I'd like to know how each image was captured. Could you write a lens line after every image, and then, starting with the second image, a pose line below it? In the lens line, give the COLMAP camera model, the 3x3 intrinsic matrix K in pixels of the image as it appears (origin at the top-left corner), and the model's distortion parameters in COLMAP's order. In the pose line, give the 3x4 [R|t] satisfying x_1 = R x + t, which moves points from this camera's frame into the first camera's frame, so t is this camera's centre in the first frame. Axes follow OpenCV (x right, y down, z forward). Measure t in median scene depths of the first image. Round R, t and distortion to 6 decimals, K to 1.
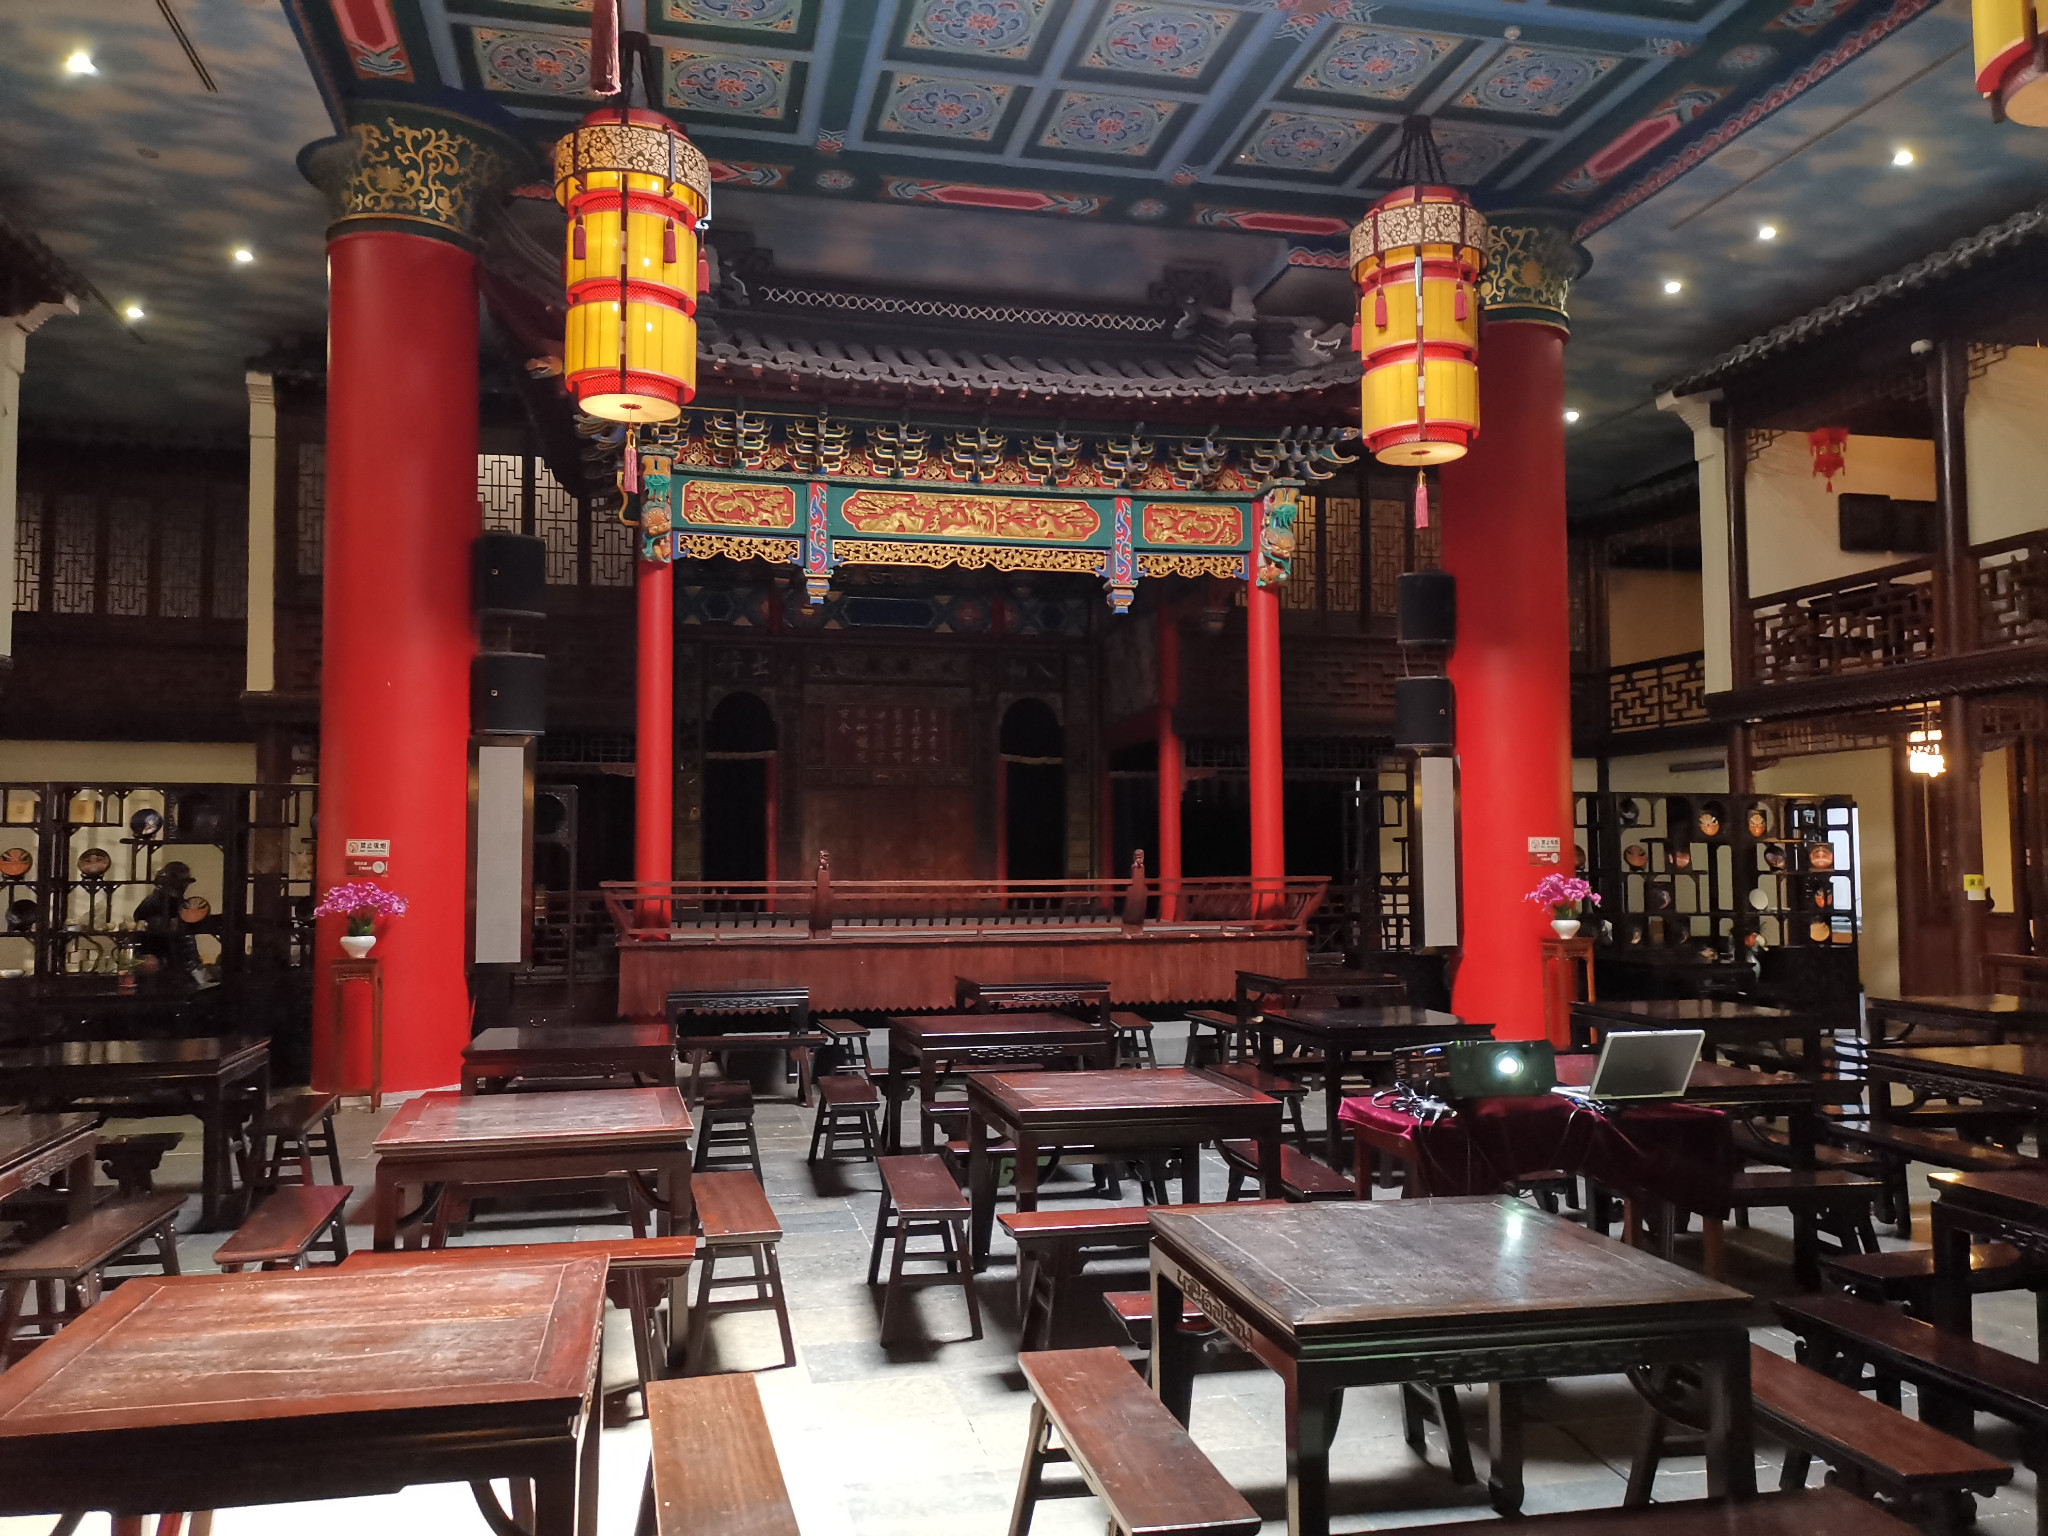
lens RADIAL K [[1585.6, 0, 1024.0], [0, 1585.6, 768.0], [0, 0, 1]] dist [0.067414, -0.093106]
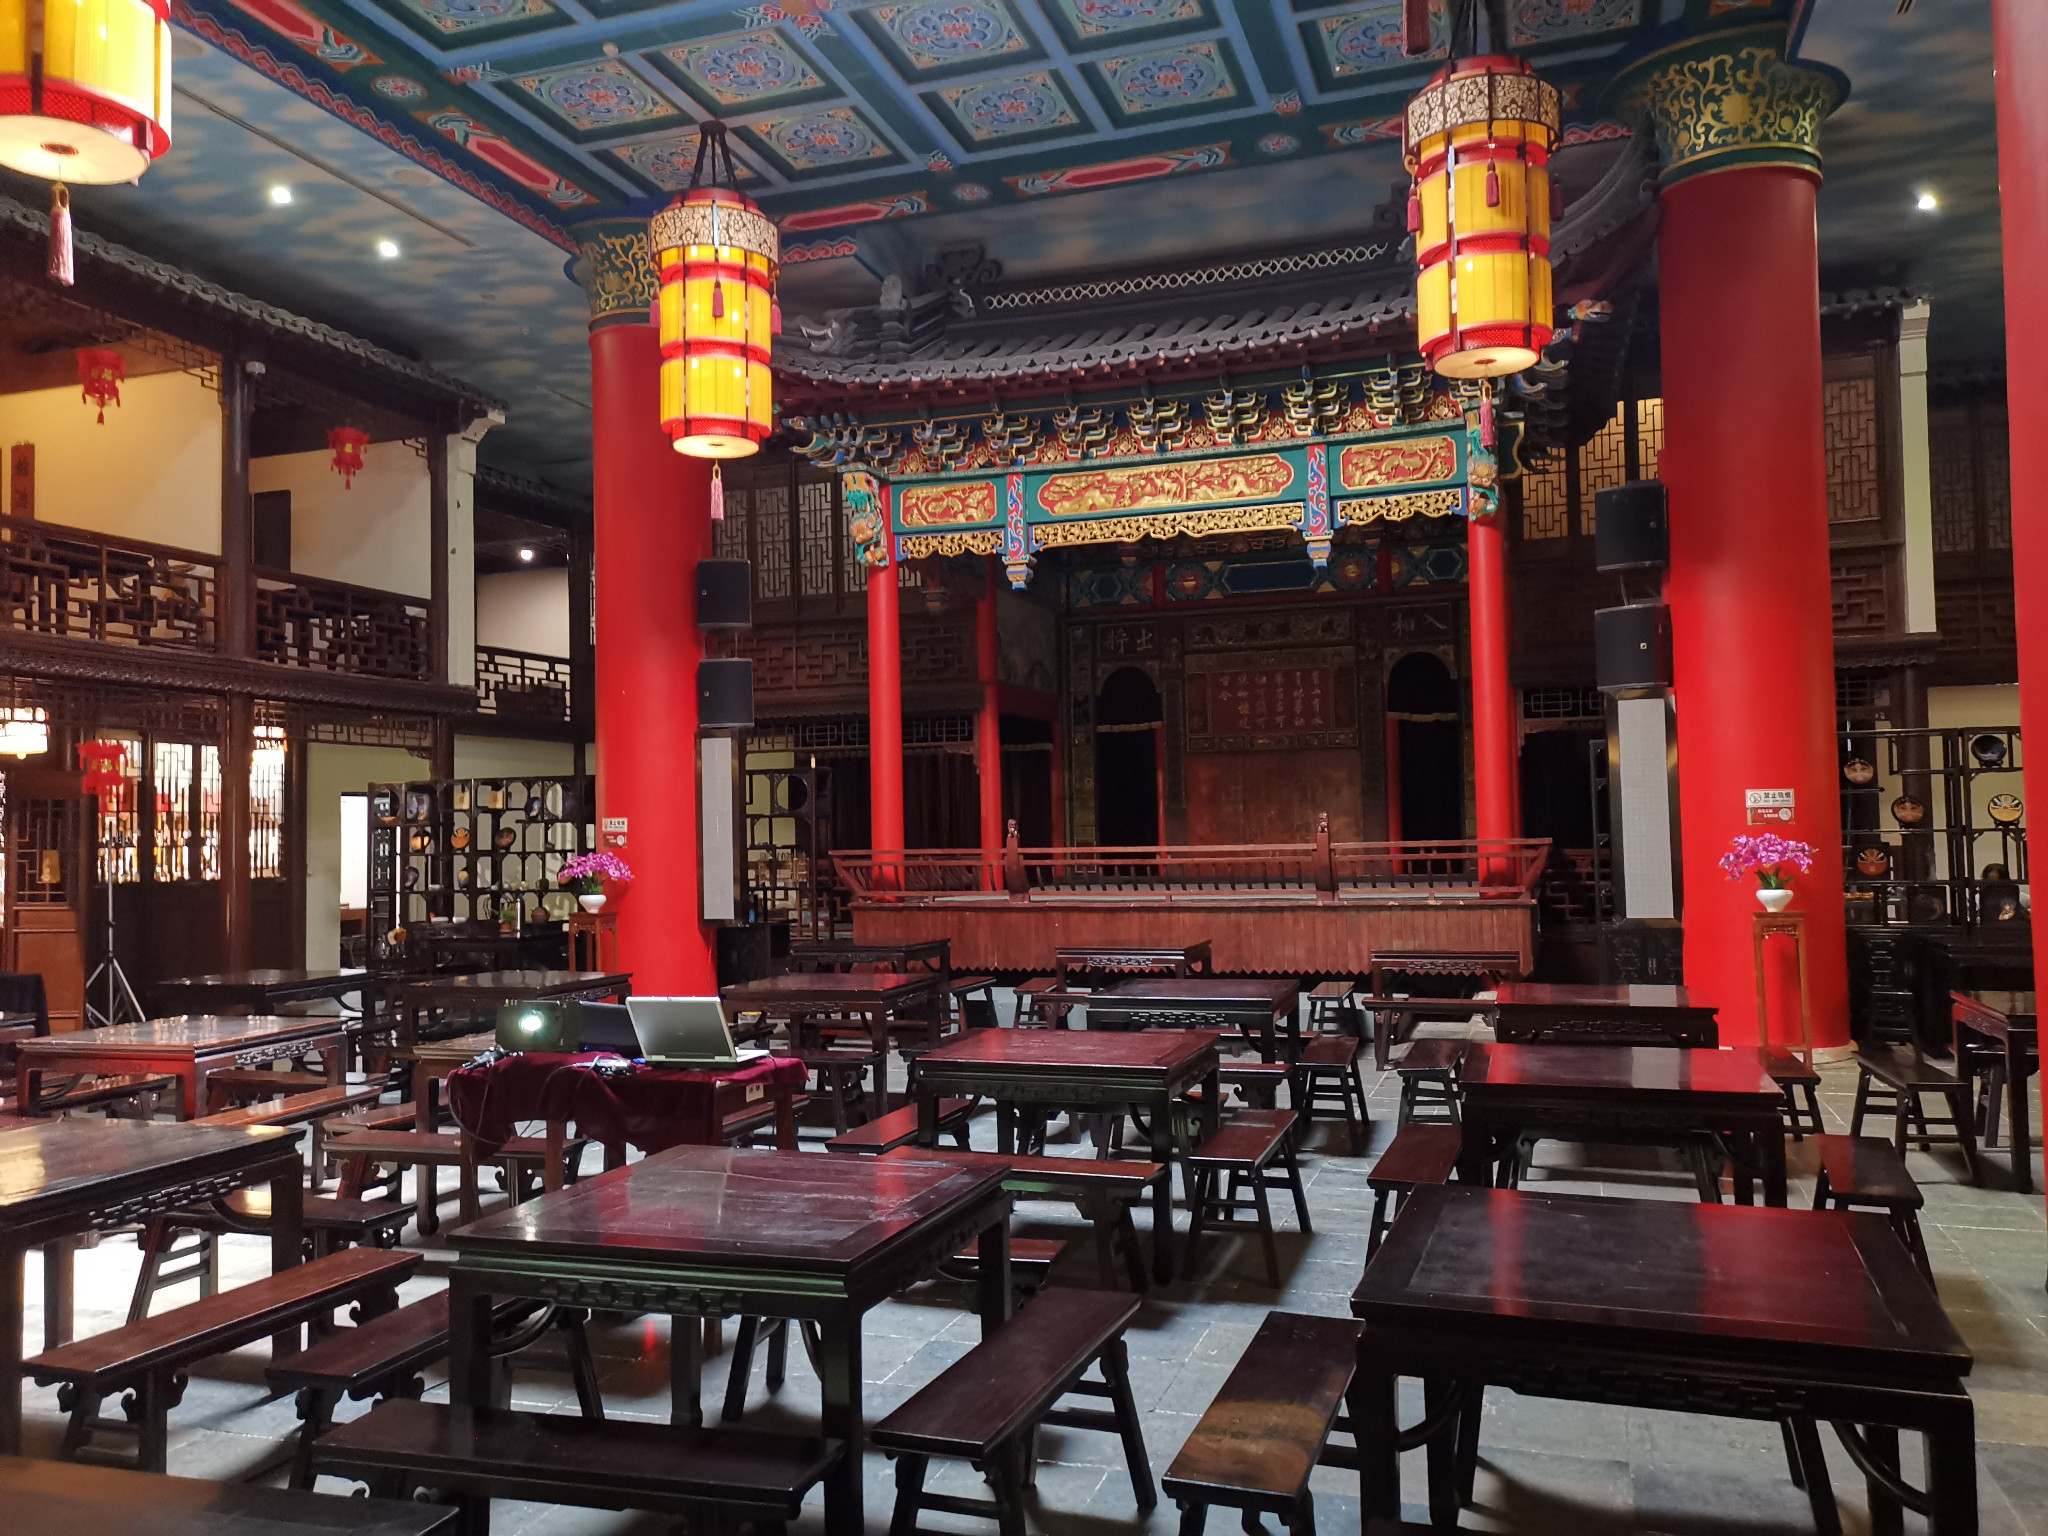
lens RADIAL K [[1576.8, 0, 1021.8], [0, 1576.8, 781.7], [0, 0, 1]] dist [0.021066, -0.003542]
pose [[0.853808, -0.028695, -0.519797, 0.417823], [0.046376, 0.998702, 0.021042, 0.003870], [0.518519, -0.042072, 0.854031, 0.093031]]
